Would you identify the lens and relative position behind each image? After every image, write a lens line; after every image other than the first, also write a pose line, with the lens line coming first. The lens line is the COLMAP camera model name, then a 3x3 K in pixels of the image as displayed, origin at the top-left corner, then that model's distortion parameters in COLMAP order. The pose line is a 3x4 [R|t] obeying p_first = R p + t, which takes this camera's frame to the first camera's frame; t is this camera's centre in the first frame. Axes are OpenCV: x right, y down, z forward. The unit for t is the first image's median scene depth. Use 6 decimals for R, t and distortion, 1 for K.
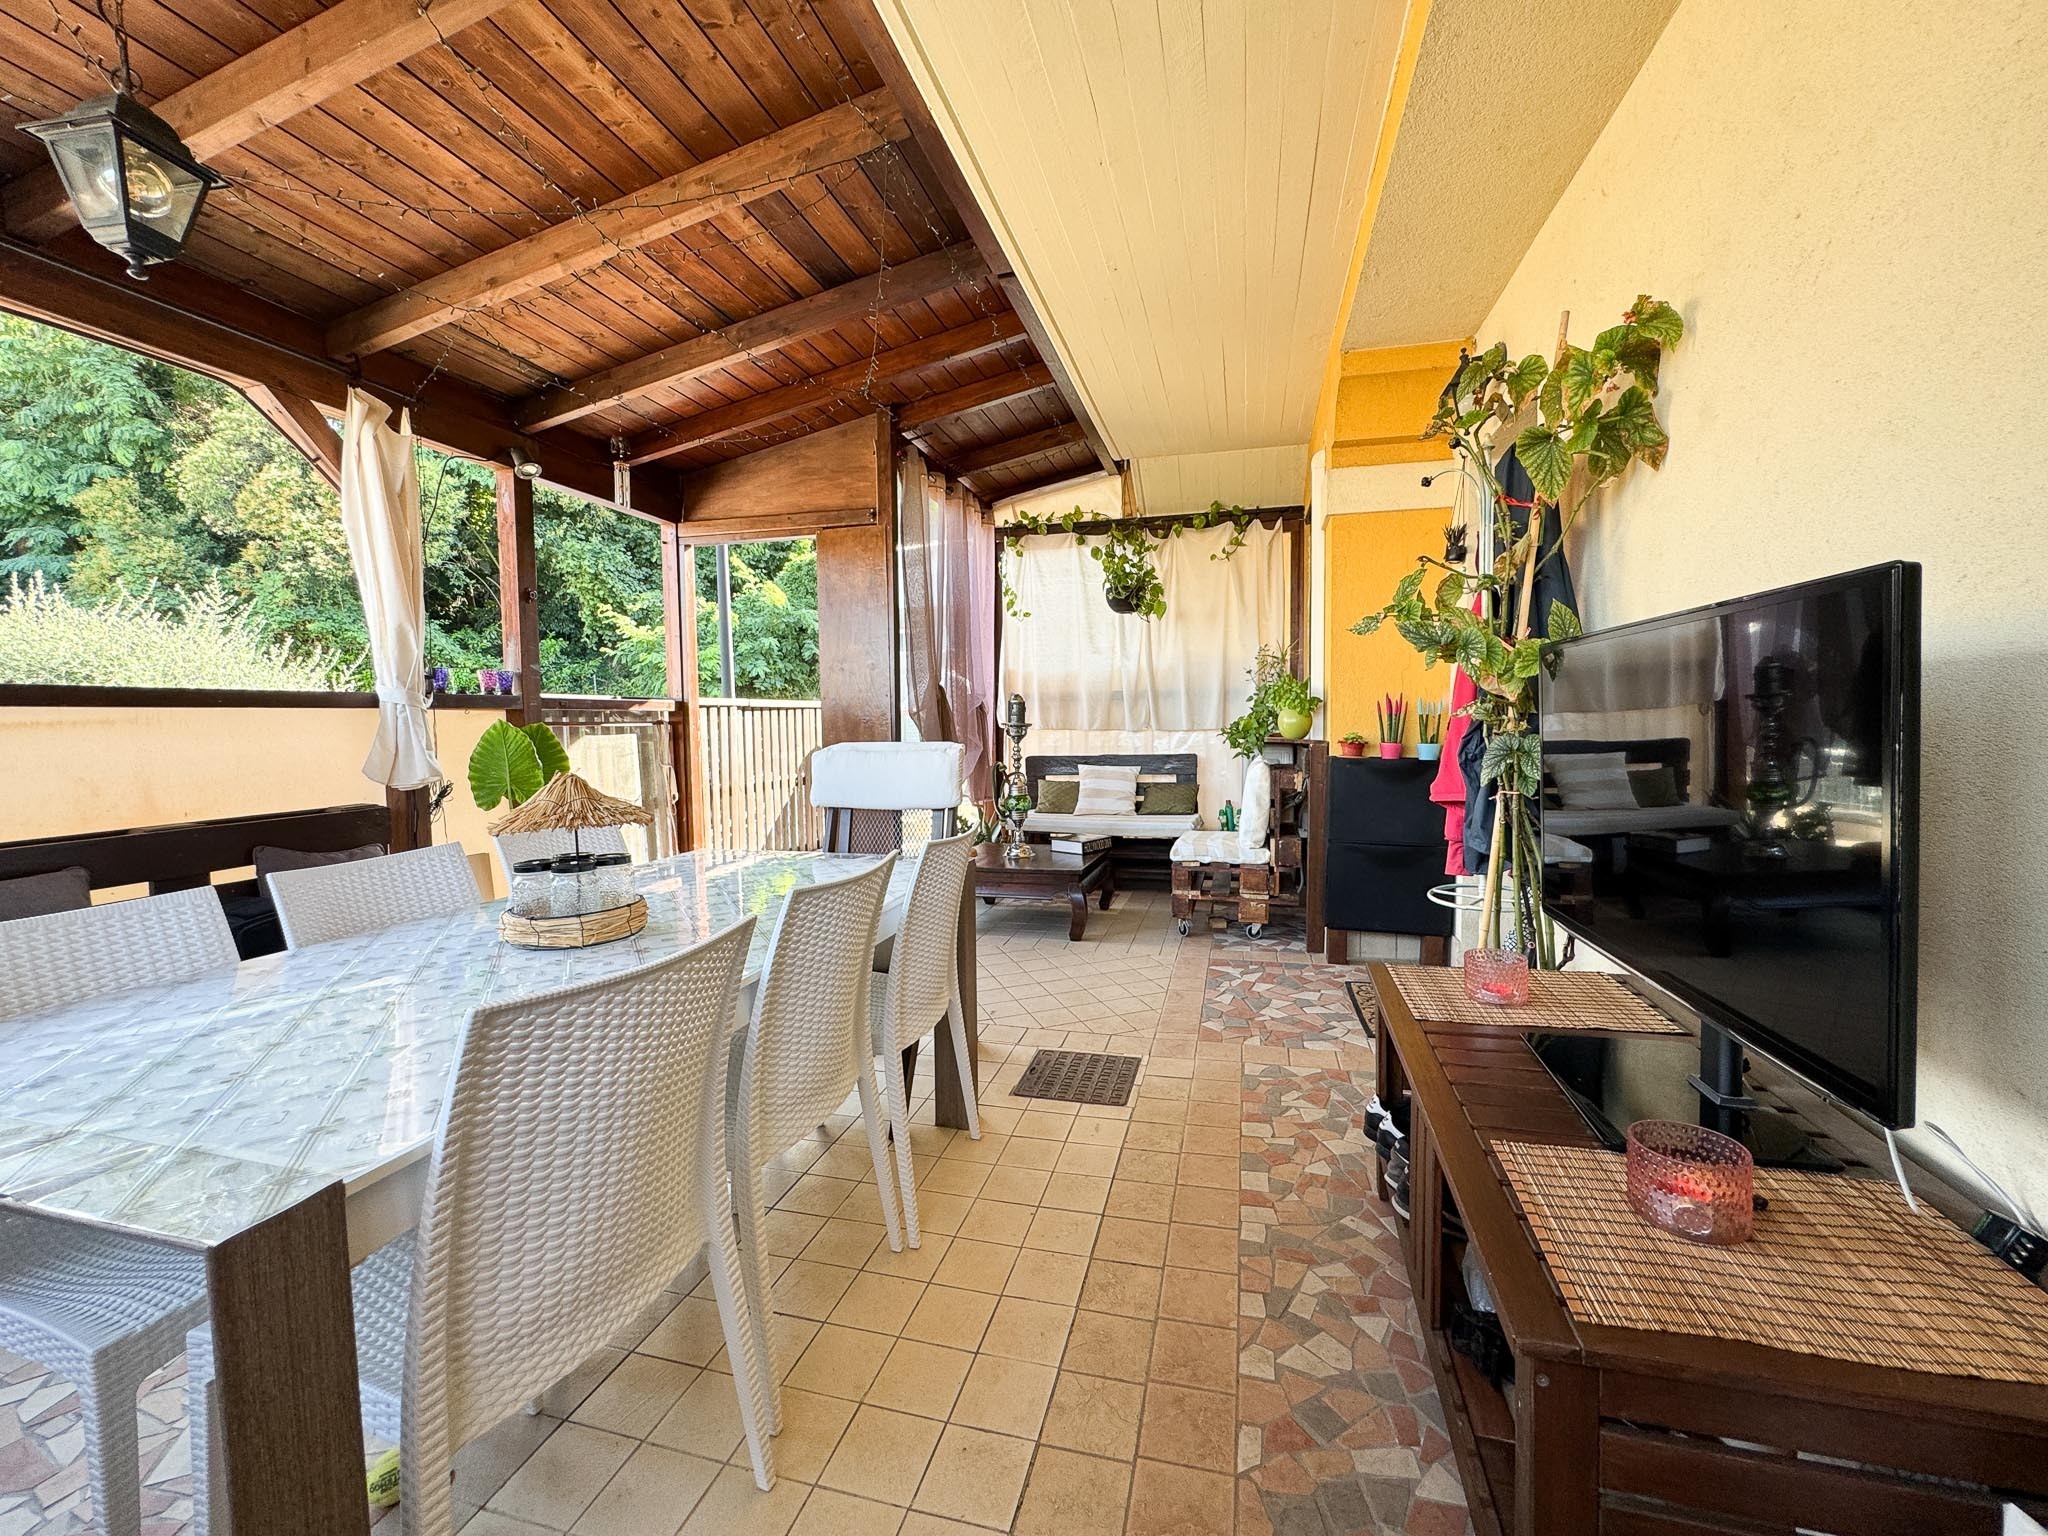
lens RADIAL K [[821.7, 0, 1023.8], [0, 821.7, 760.3], [0, 0, 1]] dist [-0.005124, 0.000345]
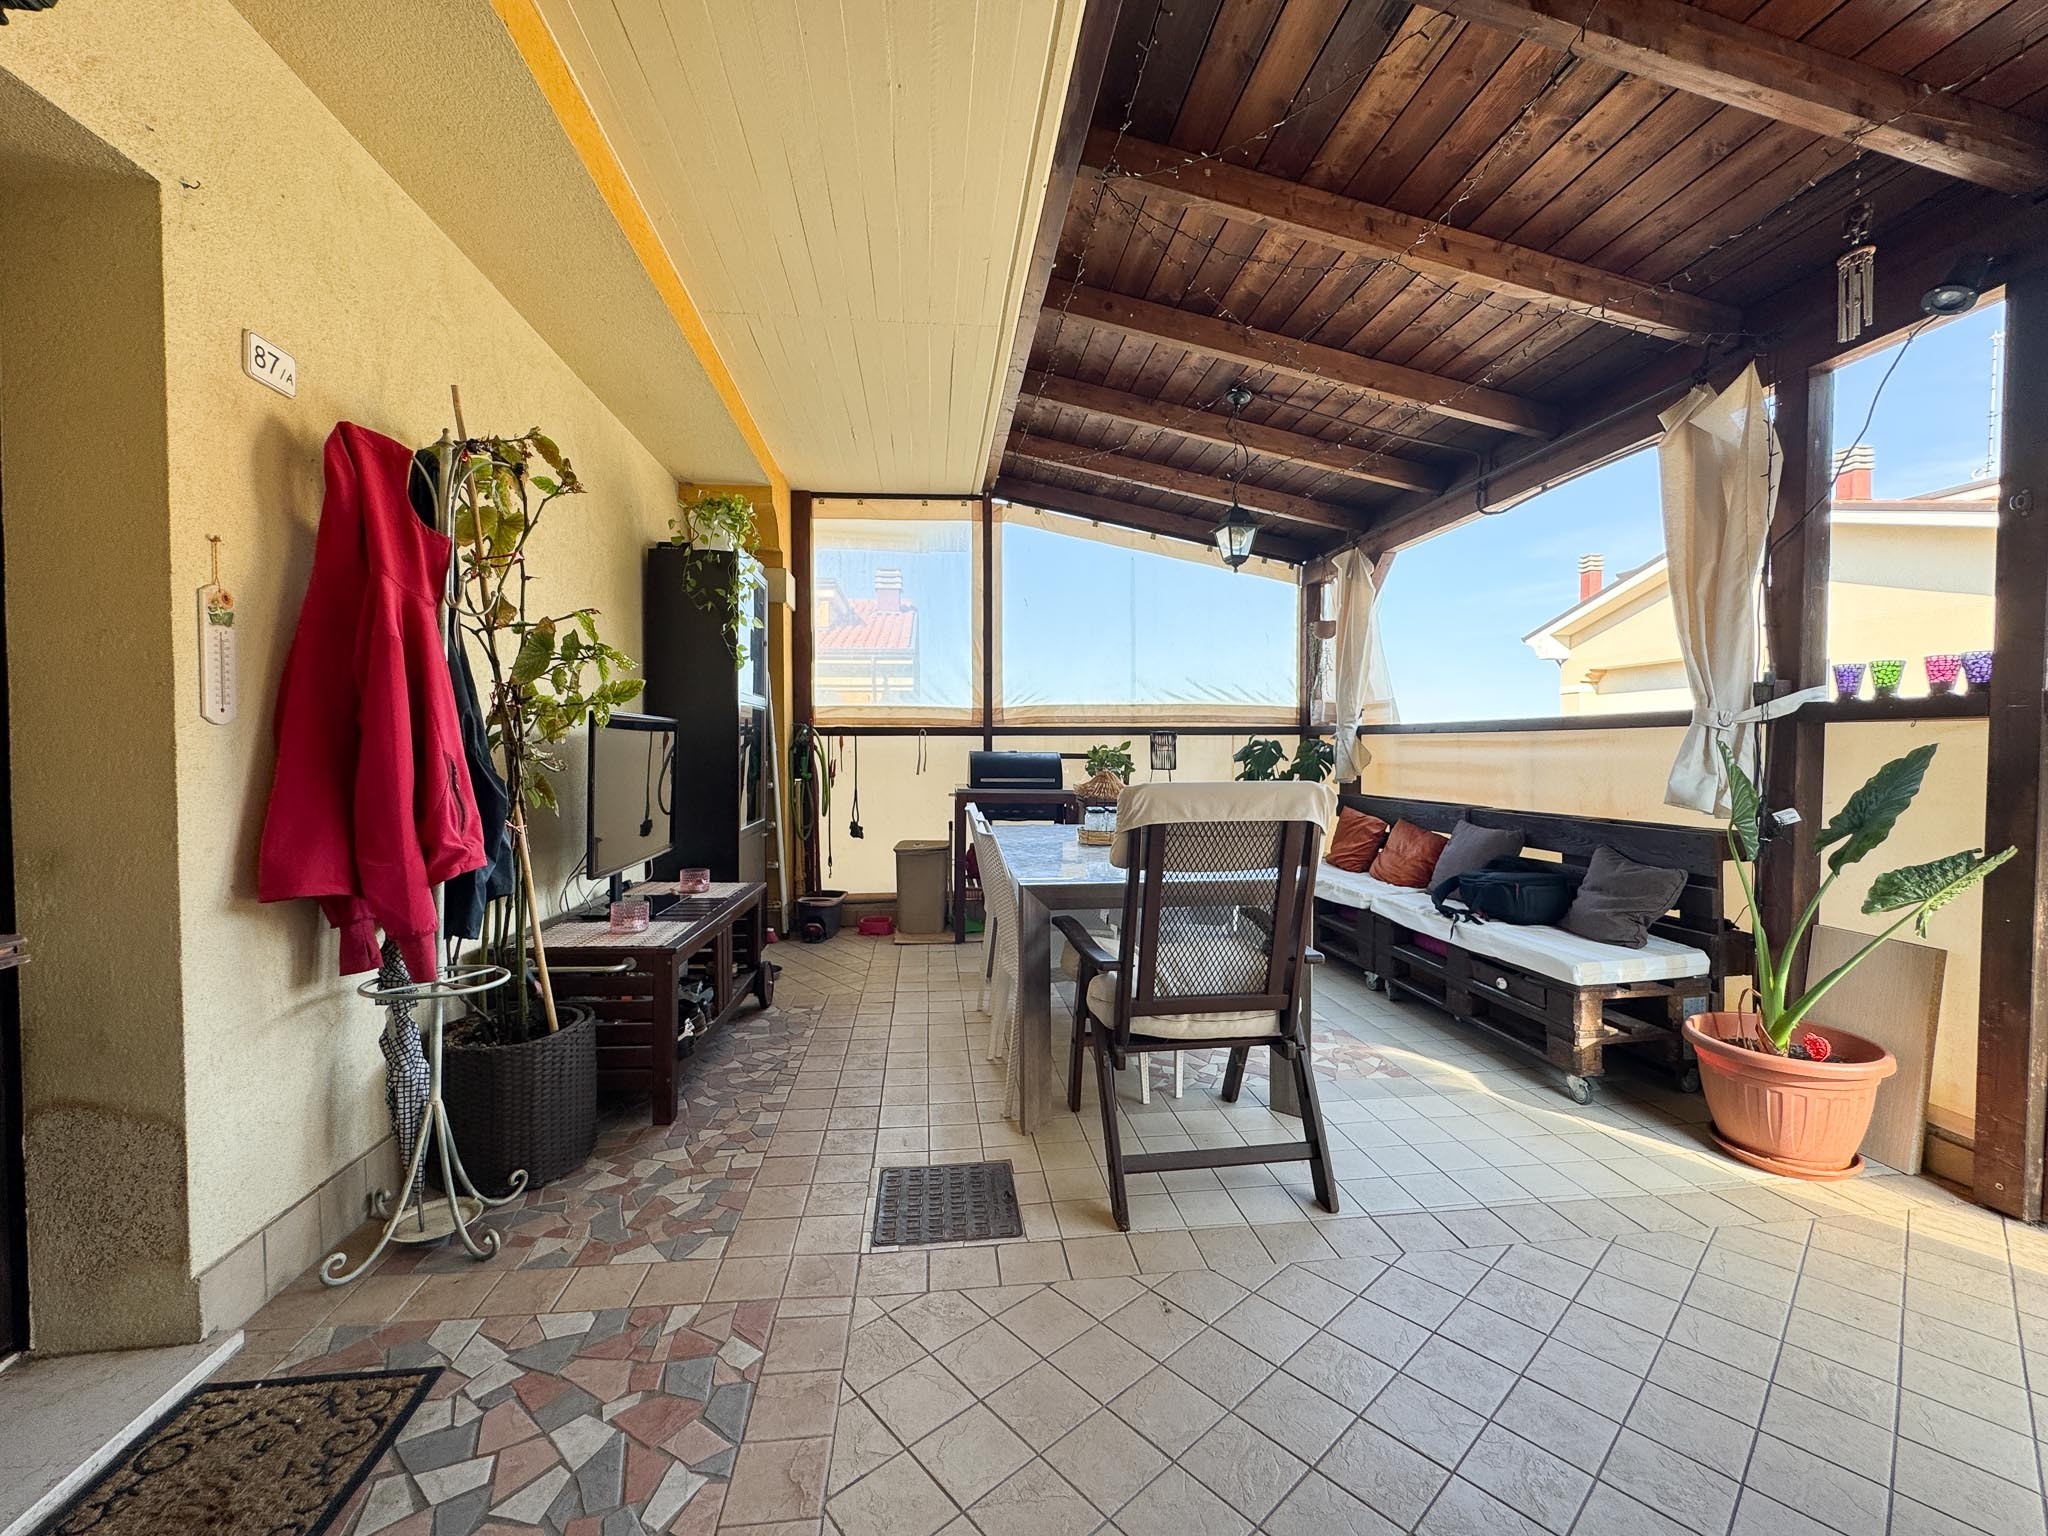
lens RADIAL K [[821.7, 0, 1024.4], [0, 821.7, 771.6], [0, 0, 1]] dist [-0.005124, 0.000345]
pose [[-0.927743, 0.030161, -0.371998, 0.203432], [0.000001, 0.996730, 0.080810, -0.068533], [0.373219, 0.074970, -0.924709, 1.253118]]
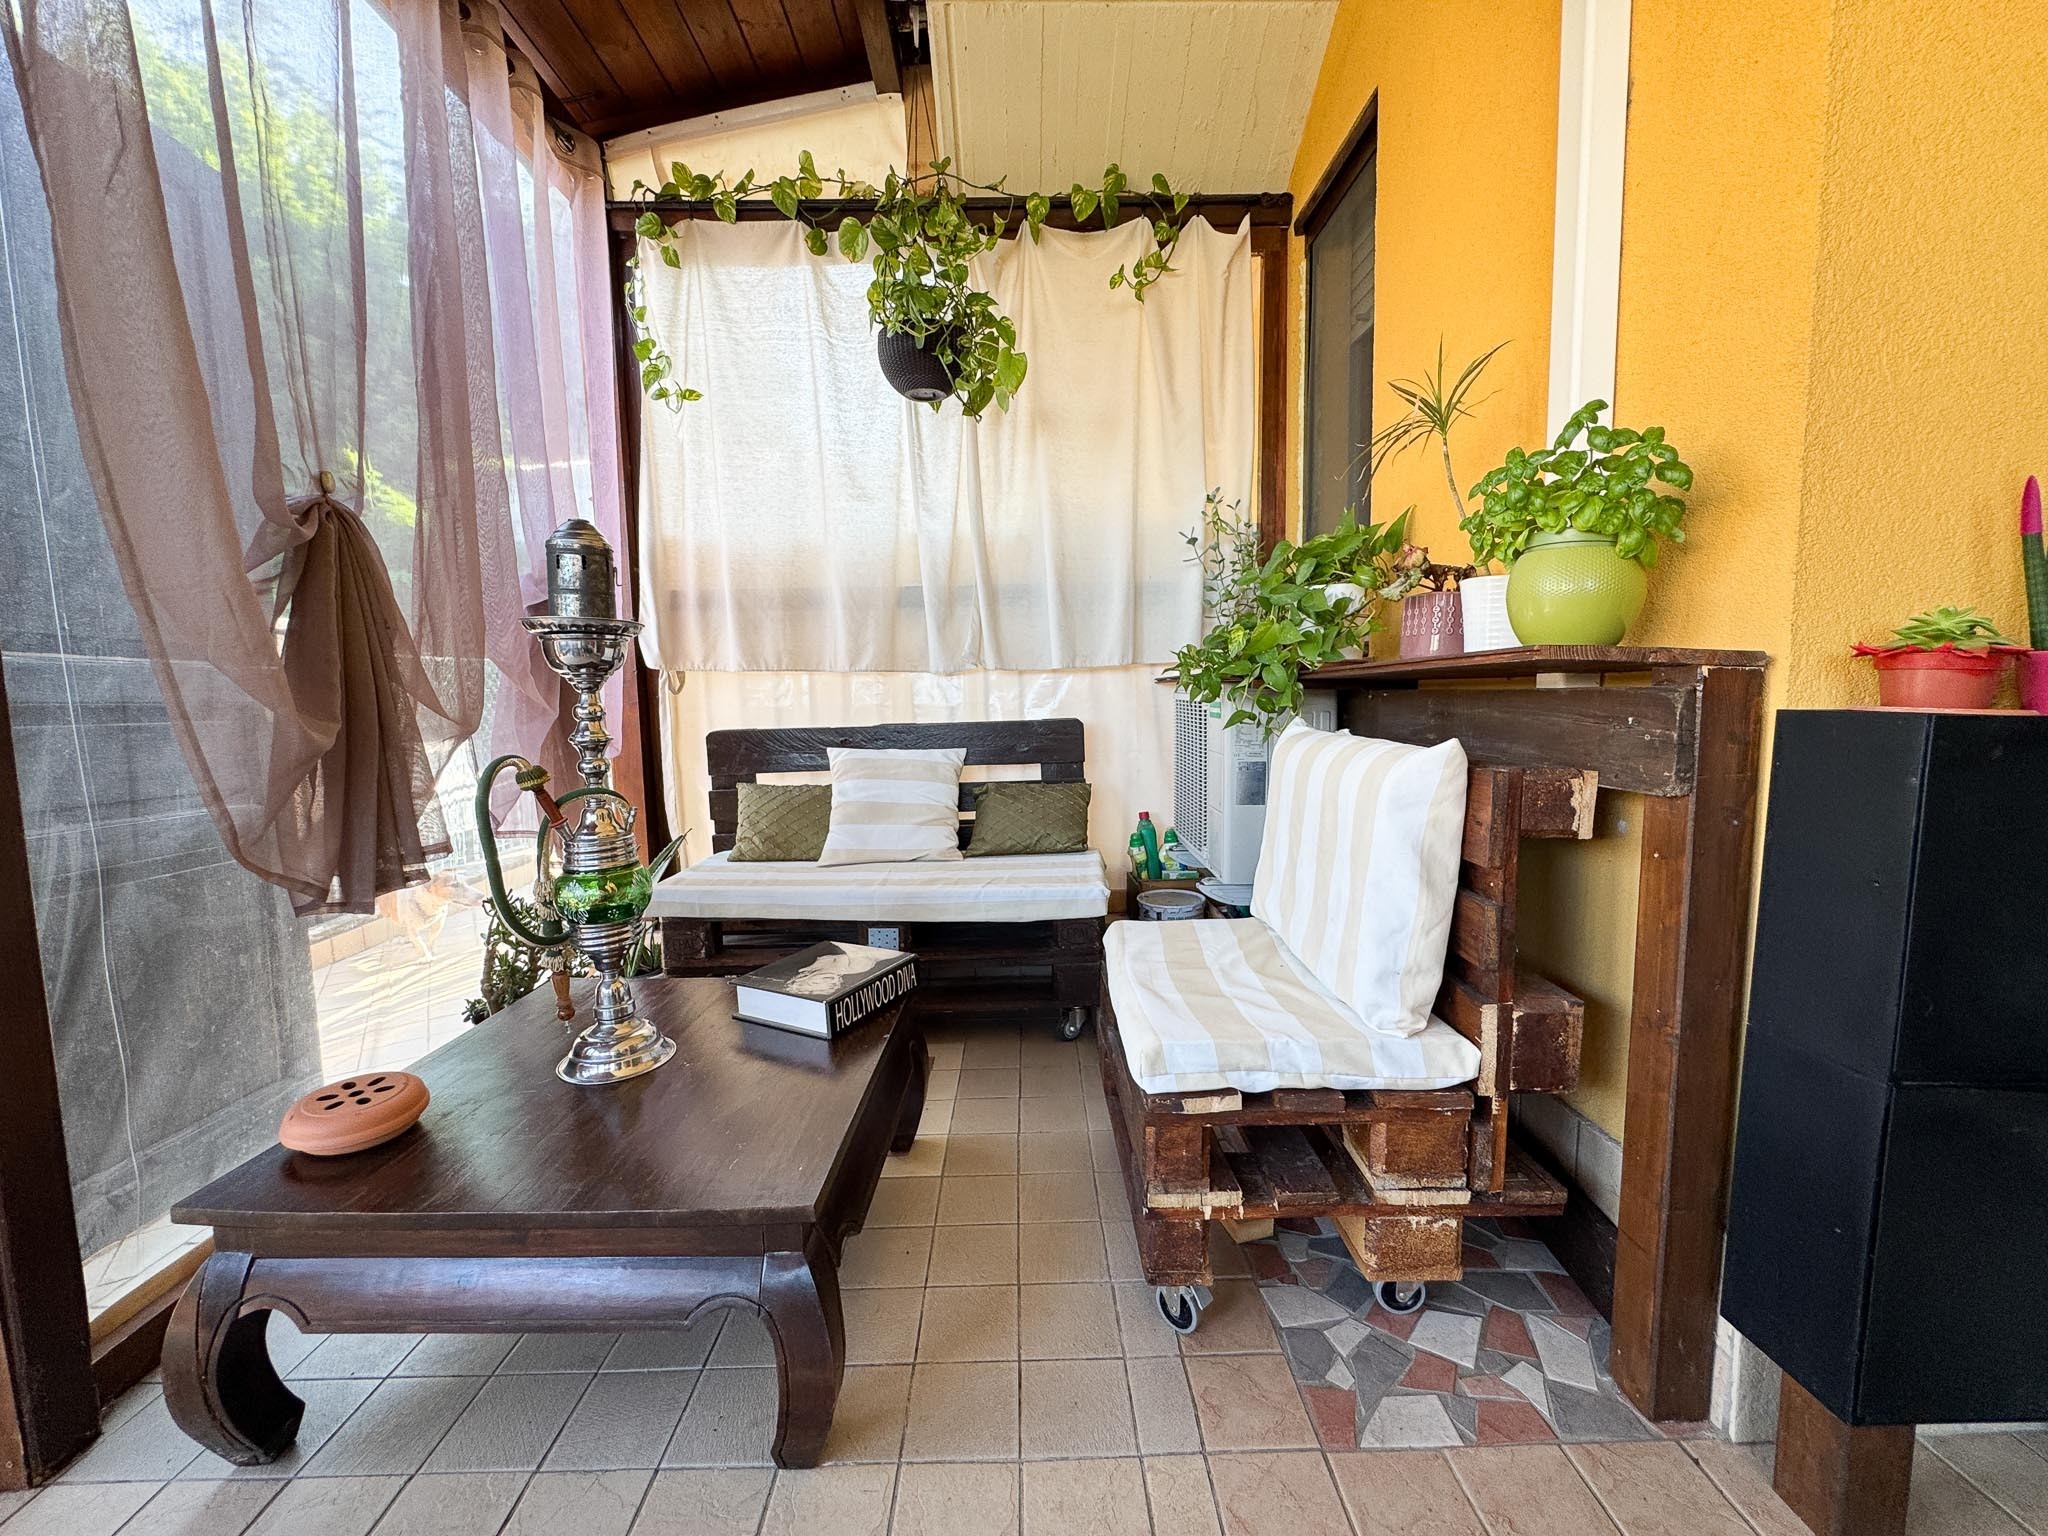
lens RADIAL K [[821.7, 0, 1027.5], [0, 821.7, 776.3], [0, 0, 1]] dist [-0.005124, 0.000345]
pose [[0.962755, -0.036188, 0.267941, 0.051569], [0.021169, 0.998049, 0.058733, -0.003162], [-0.269544, -0.050874, 0.961643, 0.549340]]
